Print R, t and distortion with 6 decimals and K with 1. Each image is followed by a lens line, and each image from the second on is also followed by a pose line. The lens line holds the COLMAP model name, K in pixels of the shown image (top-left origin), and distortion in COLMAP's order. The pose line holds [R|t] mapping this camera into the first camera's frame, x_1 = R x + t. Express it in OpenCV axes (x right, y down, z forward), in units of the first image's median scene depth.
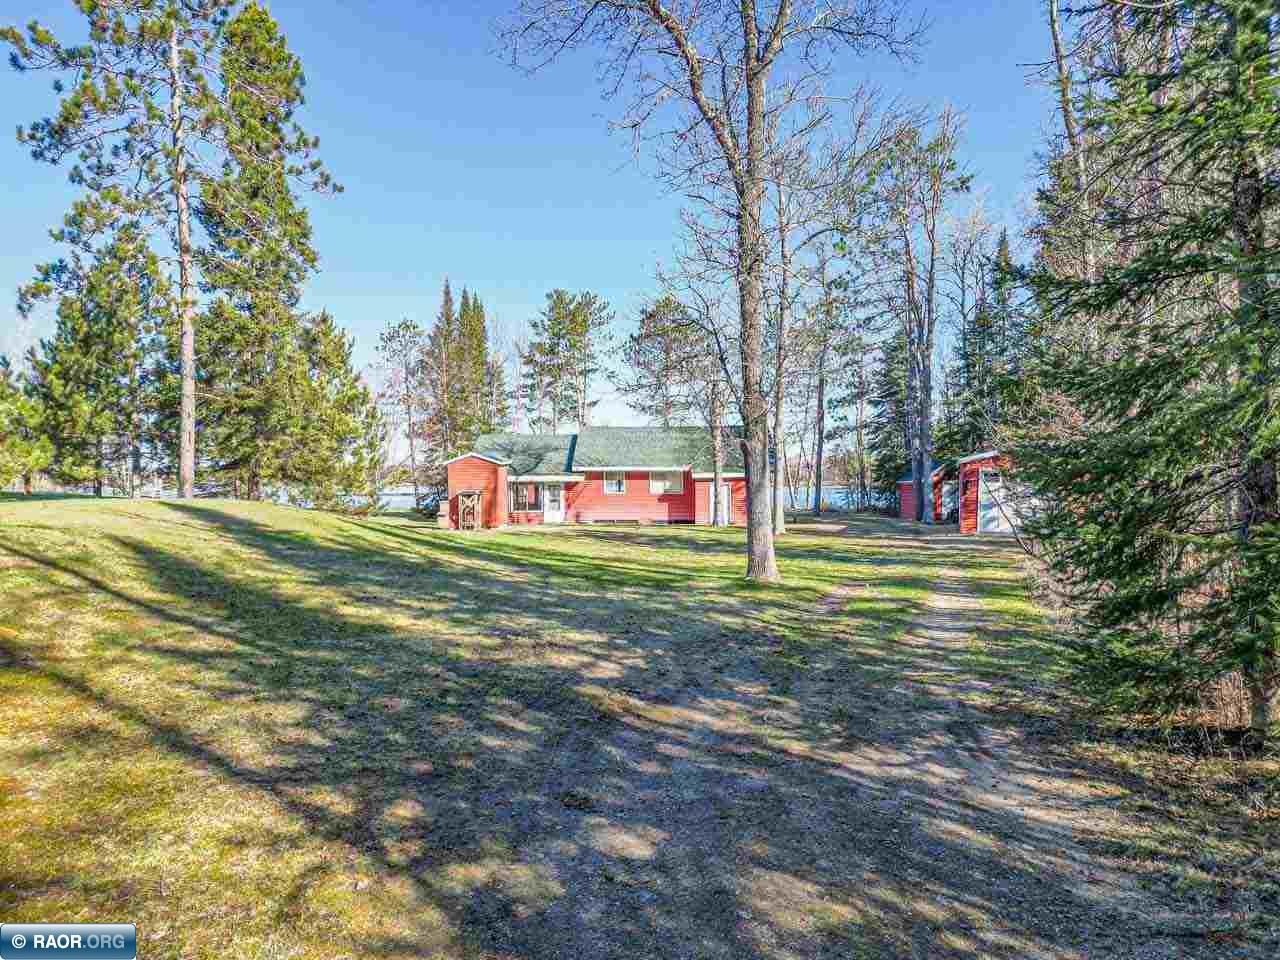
lens RADIAL K [[877.6, 0, 640.0], [0, 877.6, 480.0], [0, 0, 1]] dist [0.090960, -0.064381]
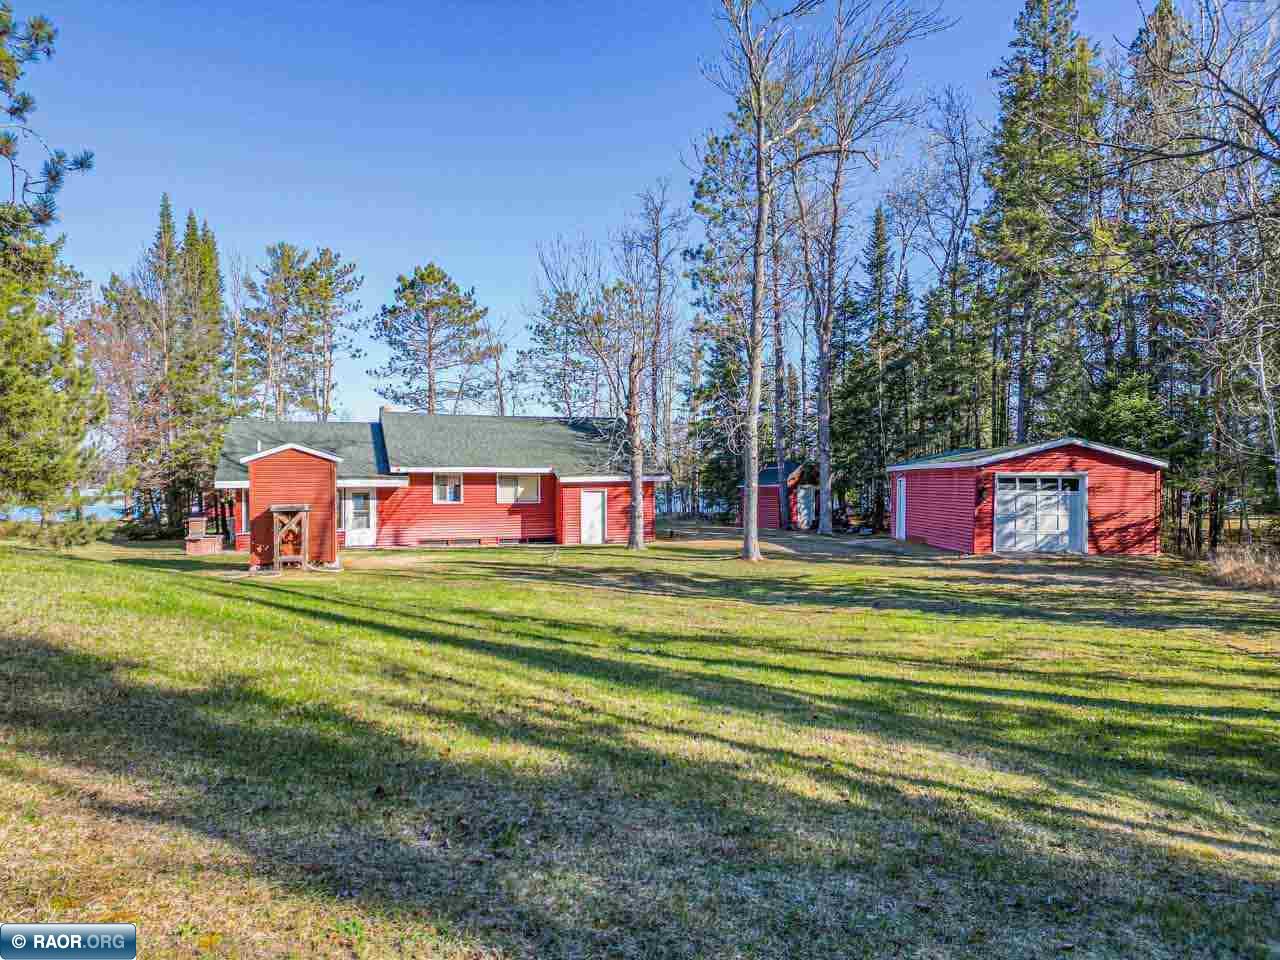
lens RADIAL K [[881.3, 0, 640.0], [0, 881.3, 480.0], [0, 0, 1]] dist [0.089320, -0.090876]
pose [[0.936841, 0.000943, 0.349753, -0.138569], [-0.000711, 0.999999, -0.000791, -0.003876], [-0.349754, 0.000493, 0.936841, 0.246948]]
